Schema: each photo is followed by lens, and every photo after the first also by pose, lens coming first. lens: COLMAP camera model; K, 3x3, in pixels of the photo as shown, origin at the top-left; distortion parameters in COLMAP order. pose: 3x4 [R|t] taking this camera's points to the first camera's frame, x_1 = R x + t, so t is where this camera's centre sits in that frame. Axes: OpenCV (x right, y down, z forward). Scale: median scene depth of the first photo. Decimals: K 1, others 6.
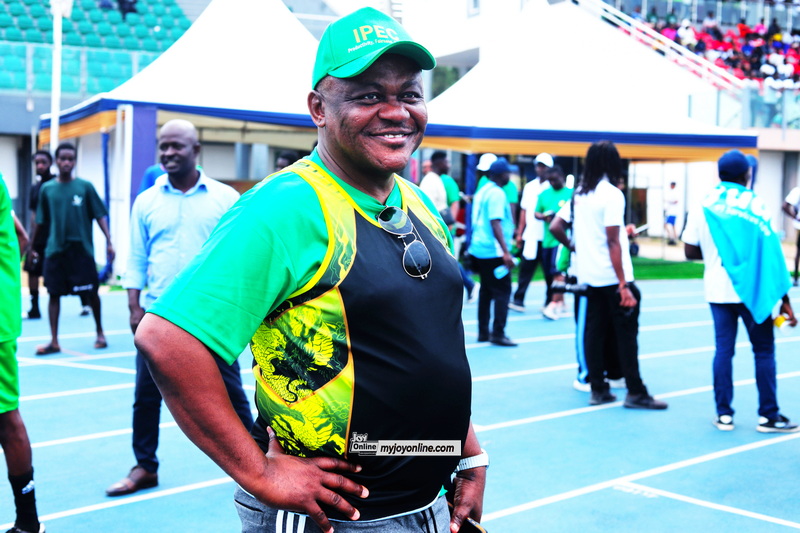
lens RADIAL K [[1199.5, 0, 400.0], [0, 1199.5, 266.5], [0, 0, 1]] dist [0.017140, -0.101785]
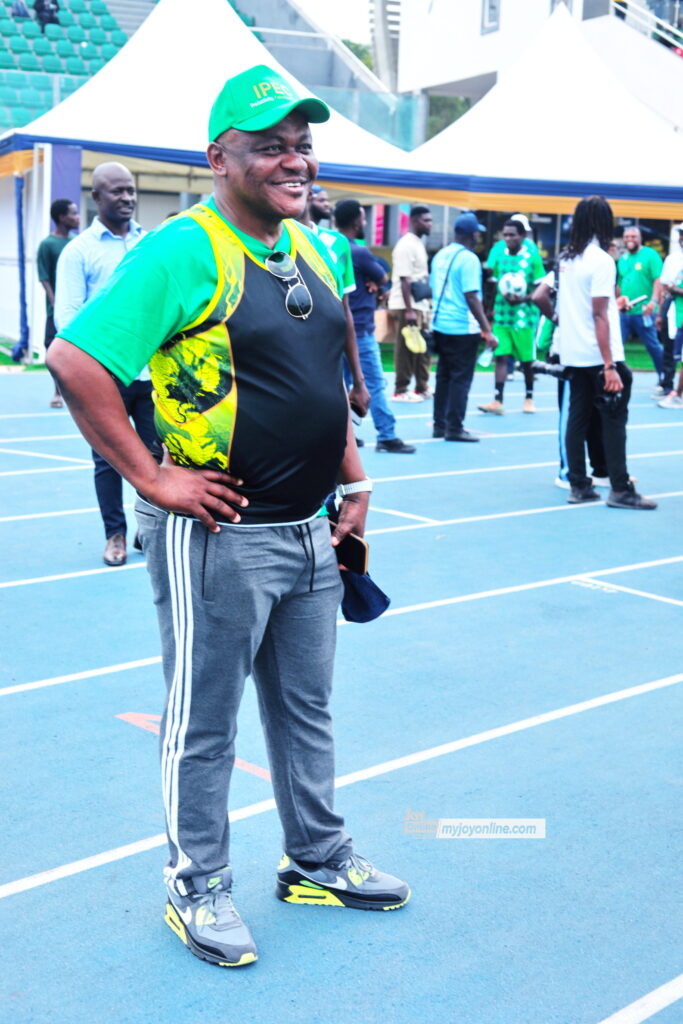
lens RADIAL K [[1535.3, 0, 324.3], [0, 1535.3, 511.3], [0, 0, 1]] dist [0.017140, -0.101785]
pose [[0.998742, 0.025585, -0.043132, 0.043082], [-0.021146, 0.994722, 0.100400, 0.018633], [0.045473, -0.099362, 0.994012, -0.178300]]
